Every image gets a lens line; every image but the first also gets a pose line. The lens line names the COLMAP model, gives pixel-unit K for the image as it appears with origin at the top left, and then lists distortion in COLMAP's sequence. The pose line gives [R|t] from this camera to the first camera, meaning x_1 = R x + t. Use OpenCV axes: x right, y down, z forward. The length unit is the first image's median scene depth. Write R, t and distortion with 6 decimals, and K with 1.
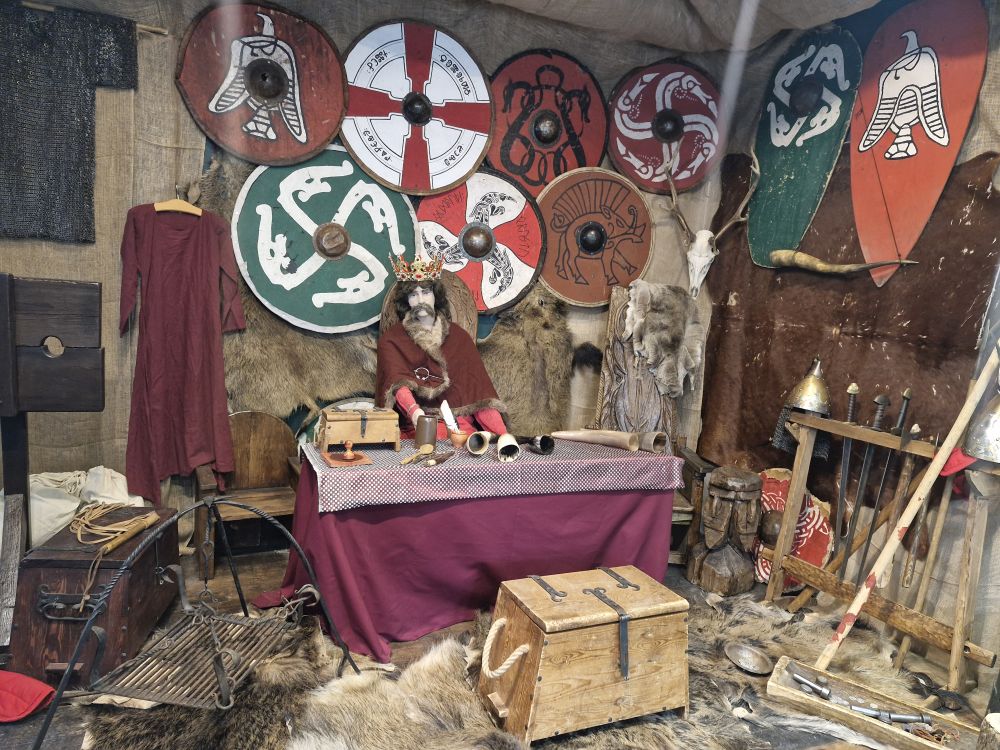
lens RADIAL K [[684.3, 0, 483.2], [0, 684.3, 370.1], [0, 0, 1]] dist [0.036214, -0.043428]
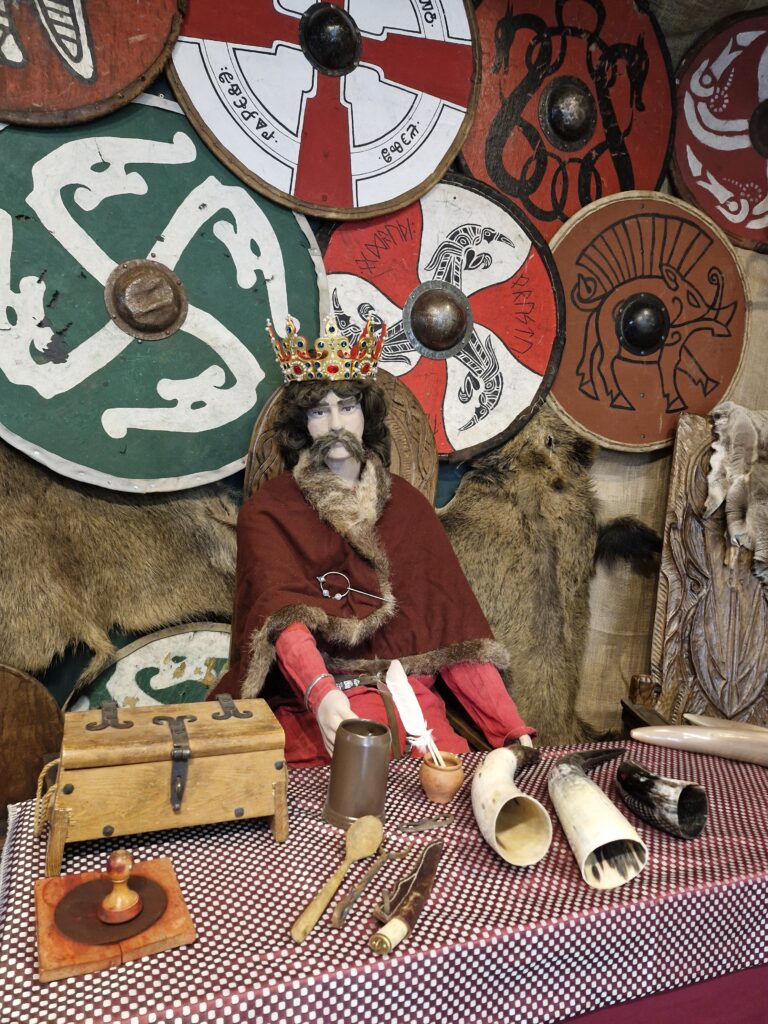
lens RADIAL K [[700.7, 0, 365.3], [0, 700.7, 502.8], [0, 0, 1]] dist [0.036214, -0.043428]
pose [[0.999843, 0.015550, 0.008508, -0.068237], [-0.015171, 0.998960, -0.042998, -0.027317], [-0.009168, 0.042862, 0.999039, 0.494158]]
